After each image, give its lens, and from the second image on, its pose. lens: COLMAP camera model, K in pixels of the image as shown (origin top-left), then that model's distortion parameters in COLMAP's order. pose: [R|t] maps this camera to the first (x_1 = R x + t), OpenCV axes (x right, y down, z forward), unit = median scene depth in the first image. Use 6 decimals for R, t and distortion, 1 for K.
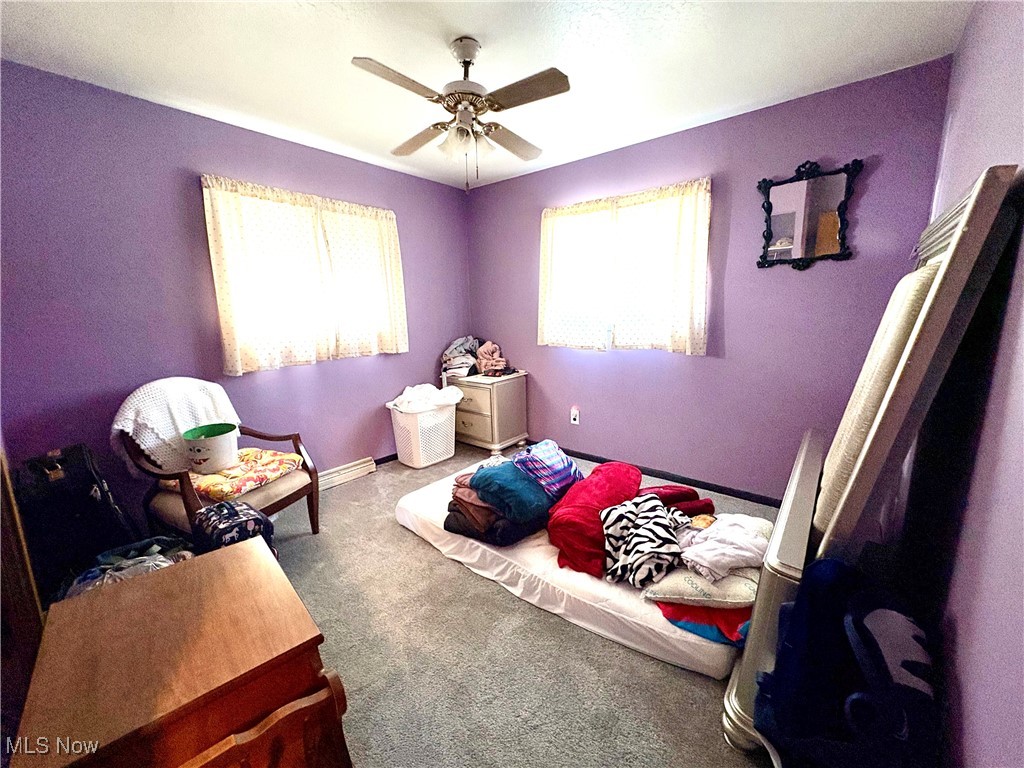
lens RADIAL K [[409.8, 0, 511.7], [0, 409.8, 380.3], [0, 0, 1]] dist [0.001075, -0.000946]
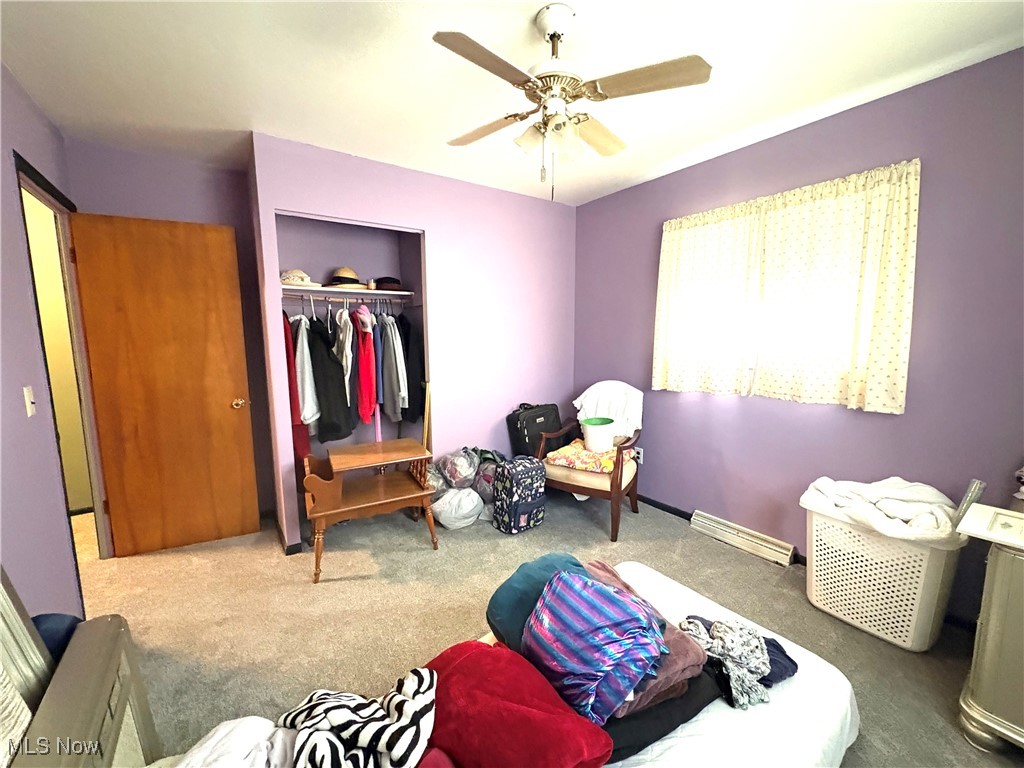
lens RADIAL K [[409.8, 0, 510.9], [0, 409.8, 385.6], [0, 0, 1]] dist [0.001075, -0.000946]
pose [[-0.248307, 0.137588, -0.958860, 0.451044], [-0.162843, 0.969845, 0.181334, -0.139728], [0.954896, 0.201170, -0.218414, 0.718185]]
